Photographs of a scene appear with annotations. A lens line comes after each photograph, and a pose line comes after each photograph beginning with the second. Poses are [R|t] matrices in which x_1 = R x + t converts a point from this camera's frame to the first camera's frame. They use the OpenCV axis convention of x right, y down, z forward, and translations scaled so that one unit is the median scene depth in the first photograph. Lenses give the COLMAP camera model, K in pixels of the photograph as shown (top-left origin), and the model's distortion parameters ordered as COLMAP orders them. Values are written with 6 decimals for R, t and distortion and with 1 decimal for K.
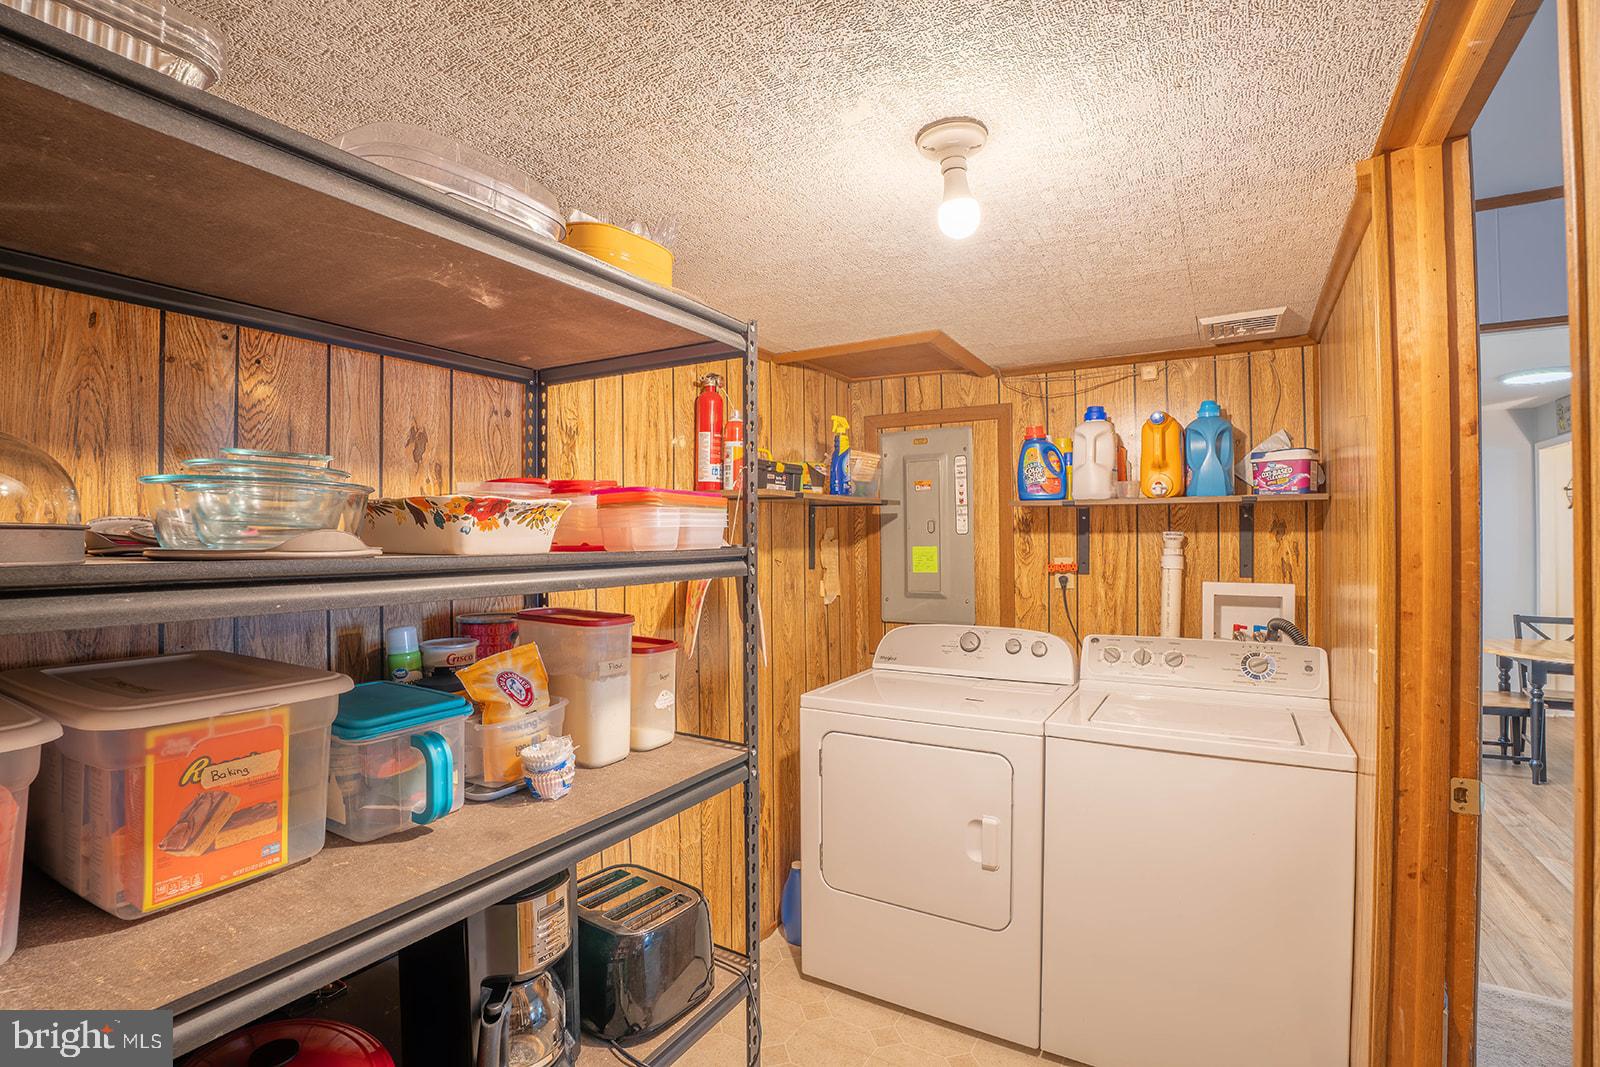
lens RADIAL K [[734.5, 0, 798.3], [0, 734.5, 534.3], [0, 0, 1]] dist [-0.075101, 0.019350]
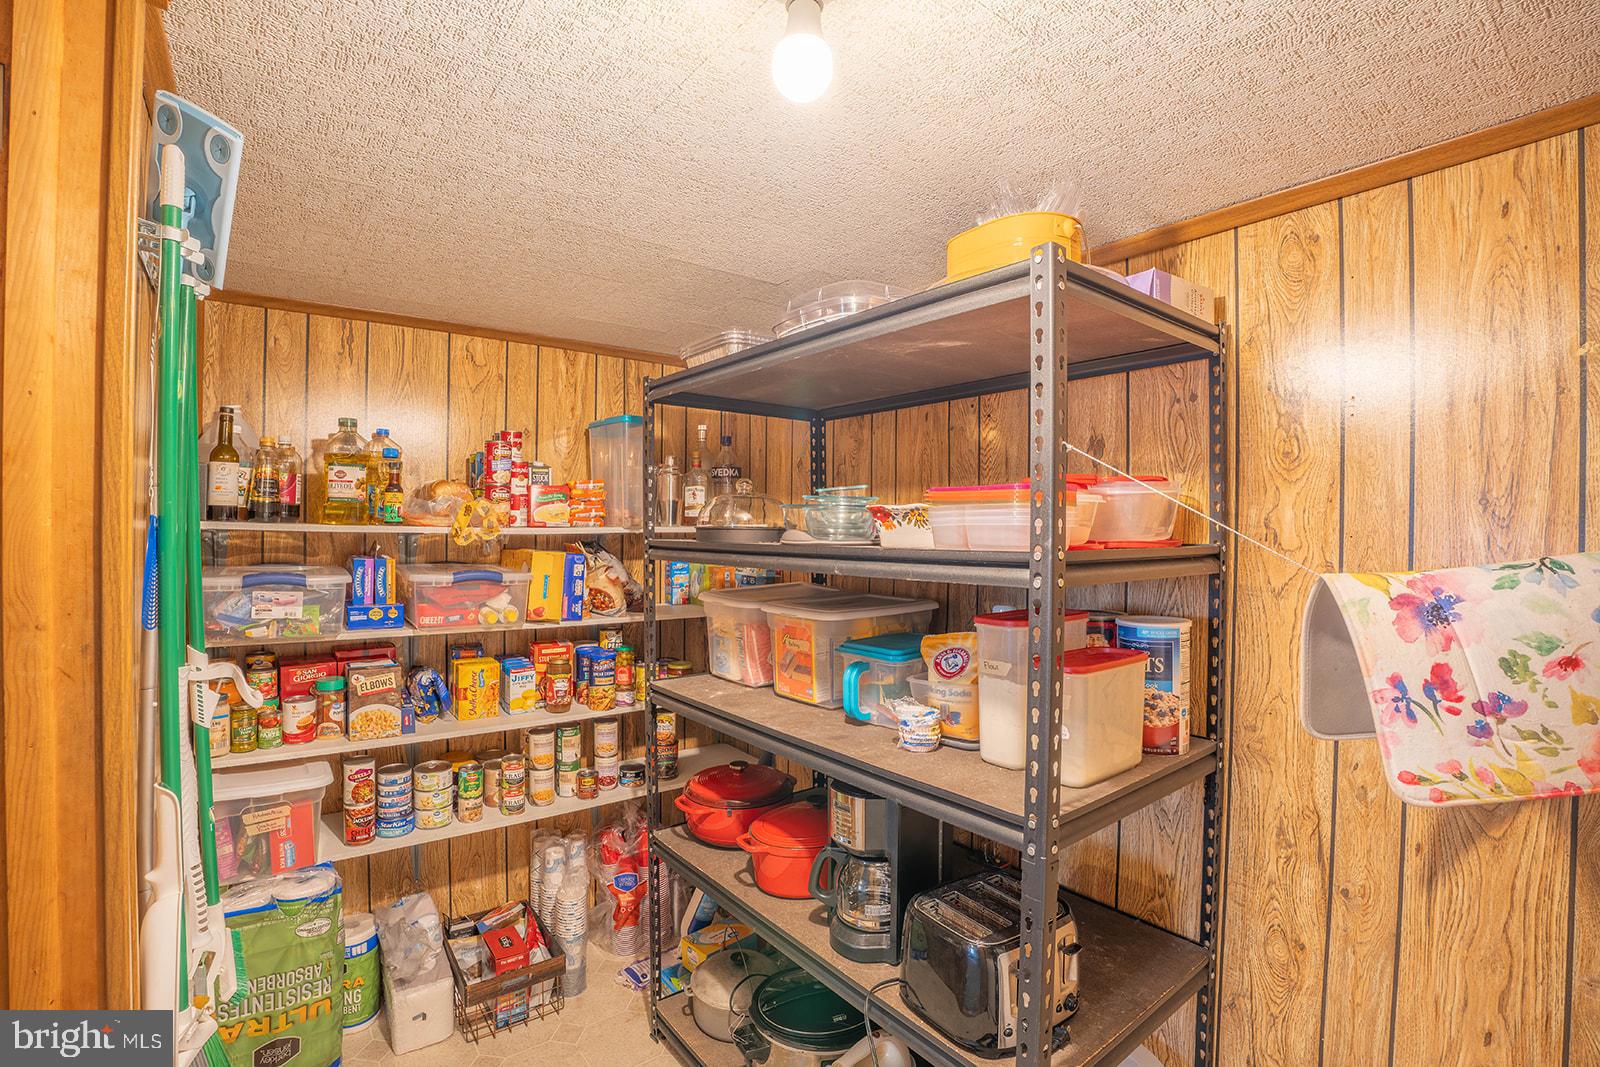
lens RADIAL K [[734.5, 0, 798.3], [0, 734.5, 534.3], [0, 0, 1]] dist [-0.075101, 0.019350]
pose [[-0.356859, 0.007042, -0.934132, 0.806549], [-0.002069, 0.999963, 0.008328, -0.006983], [0.934156, 0.004904, -0.356831, 1.166623]]
